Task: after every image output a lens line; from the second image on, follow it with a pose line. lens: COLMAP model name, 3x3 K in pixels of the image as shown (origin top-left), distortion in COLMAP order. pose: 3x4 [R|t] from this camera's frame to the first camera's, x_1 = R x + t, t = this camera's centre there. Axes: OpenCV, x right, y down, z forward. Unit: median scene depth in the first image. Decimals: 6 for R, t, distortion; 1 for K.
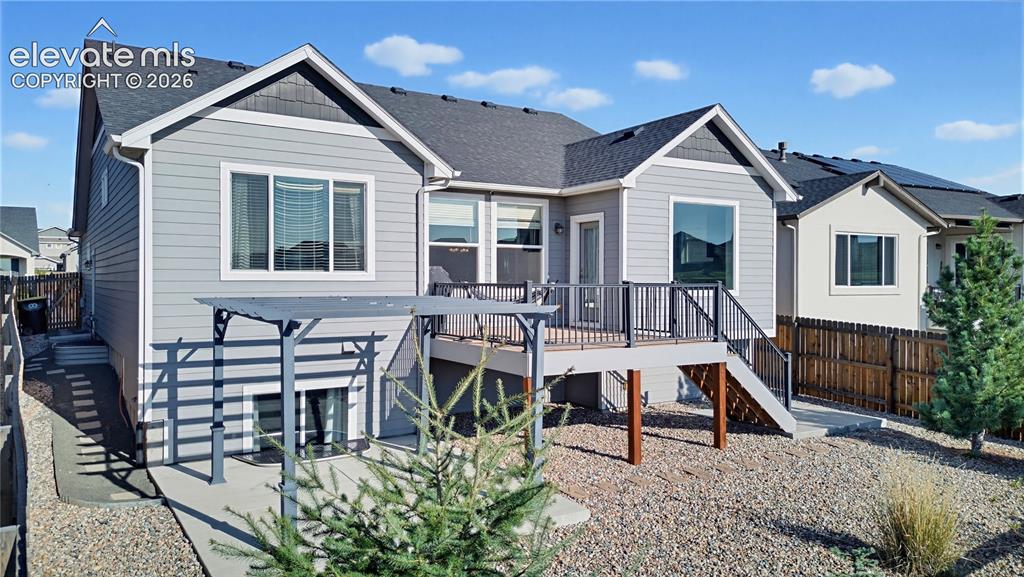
lens RADIAL K [[726.4, 0, 516.0], [0, 726.4, 285.0], [0, 0, 1]] dist [0.040582, -0.004593]
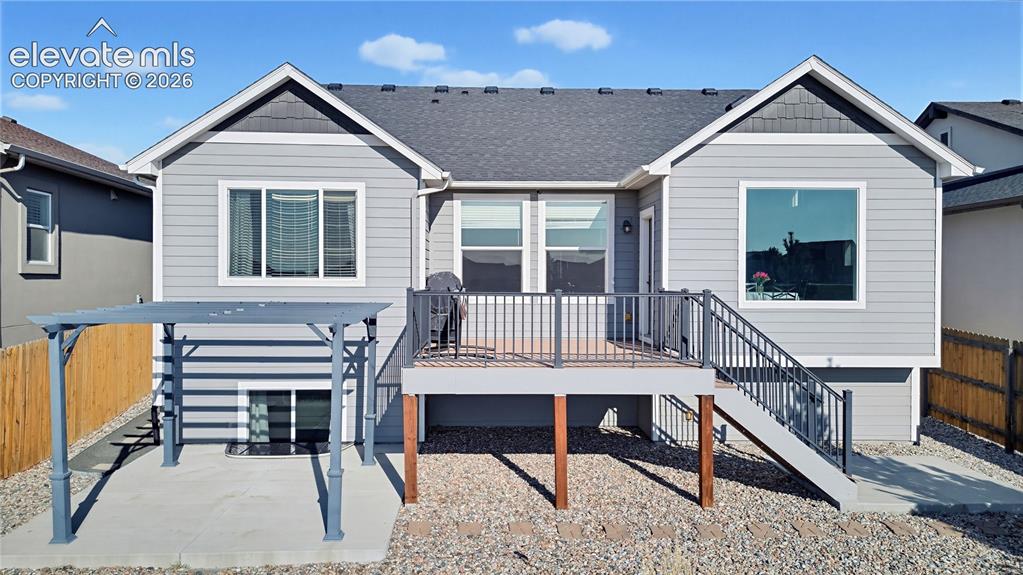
lens RADIAL K [[730.3, 0, 514.3], [0, 730.3, 287.1], [0, 0, 1]] dist [0.040175, -0.024126]
pose [[0.863640, 0.006511, -0.504066, 0.500672], [-0.006745, 0.999976, 0.001360, -0.007893], [0.504063, 0.002225, 0.863664, 0.229244]]
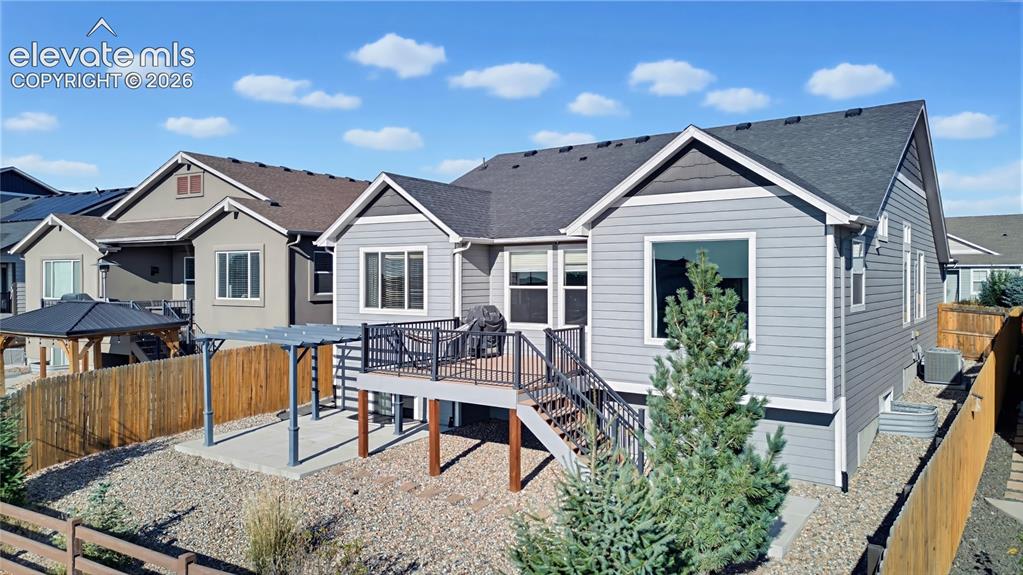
lens RADIAL K [[730.3, 0, 514.8], [0, 730.3, 284.8], [0, 0, 1]] dist [0.040175, -0.024126]
pose [[0.377715, 0.008380, -0.925884, 1.267132], [-0.004530, 0.999964, 0.007202, -0.082054], [0.925911, 0.001474, 0.377739, 0.605272]]
